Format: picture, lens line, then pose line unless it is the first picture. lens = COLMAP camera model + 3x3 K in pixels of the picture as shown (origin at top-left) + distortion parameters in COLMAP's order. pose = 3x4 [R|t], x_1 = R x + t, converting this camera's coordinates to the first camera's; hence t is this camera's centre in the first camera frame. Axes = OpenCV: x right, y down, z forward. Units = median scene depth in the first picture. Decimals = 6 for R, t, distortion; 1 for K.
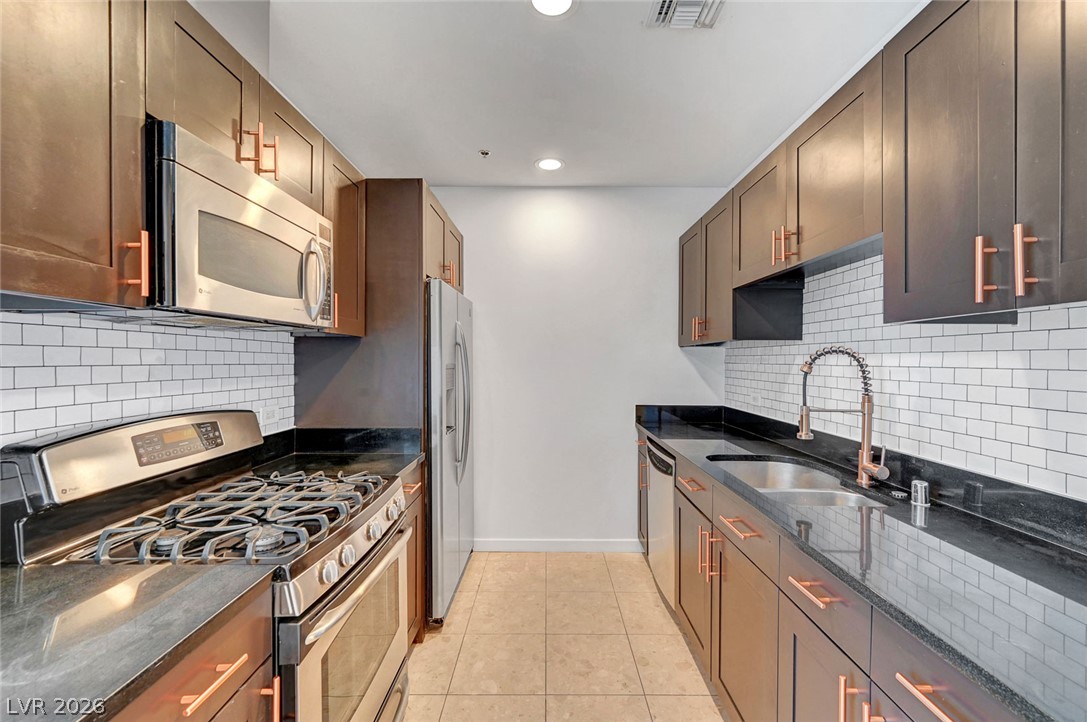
lens RADIAL K [[447.9, 0, 543.5], [0, 447.9, 361.0], [0, 0, 1]] dist [0.000105, 0.000219]
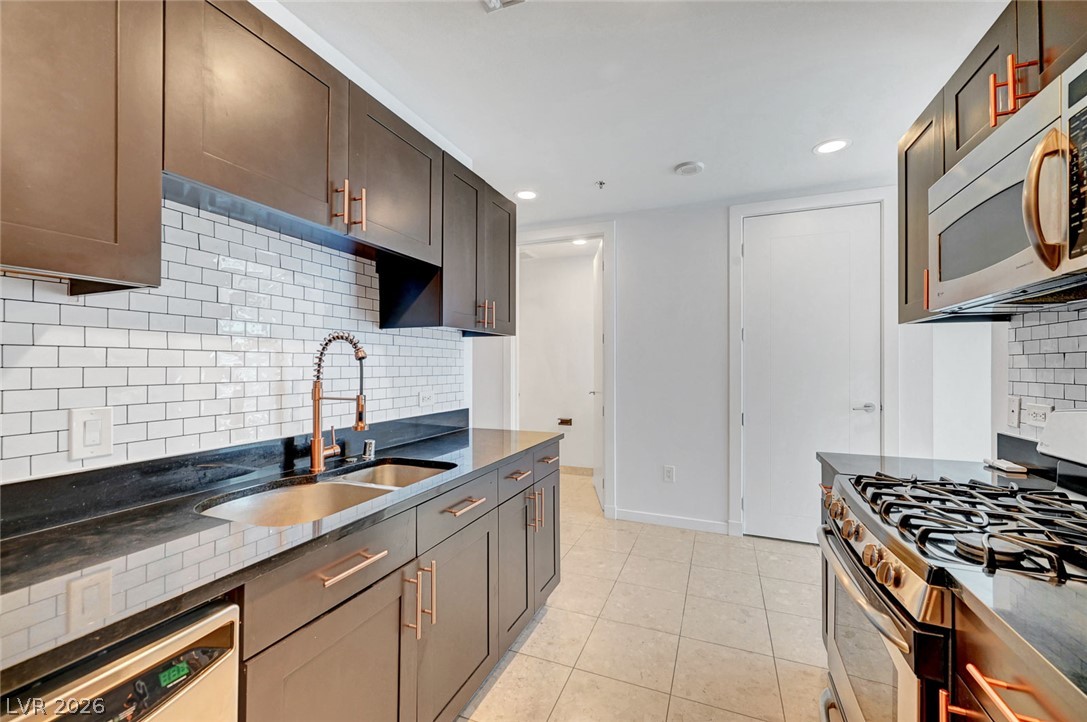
lens RADIAL K [[443.8, 0, 552.2], [0, 443.8, 362.9], [0, 0, 1]] dist [-0.000625, -0.000013]
pose [[-0.931848, -0.002935, 0.362838, -0.114514], [-0.003634, 0.999993, -0.001245, 0.034216], [-0.362831, -0.002478, -0.931851, 1.729635]]
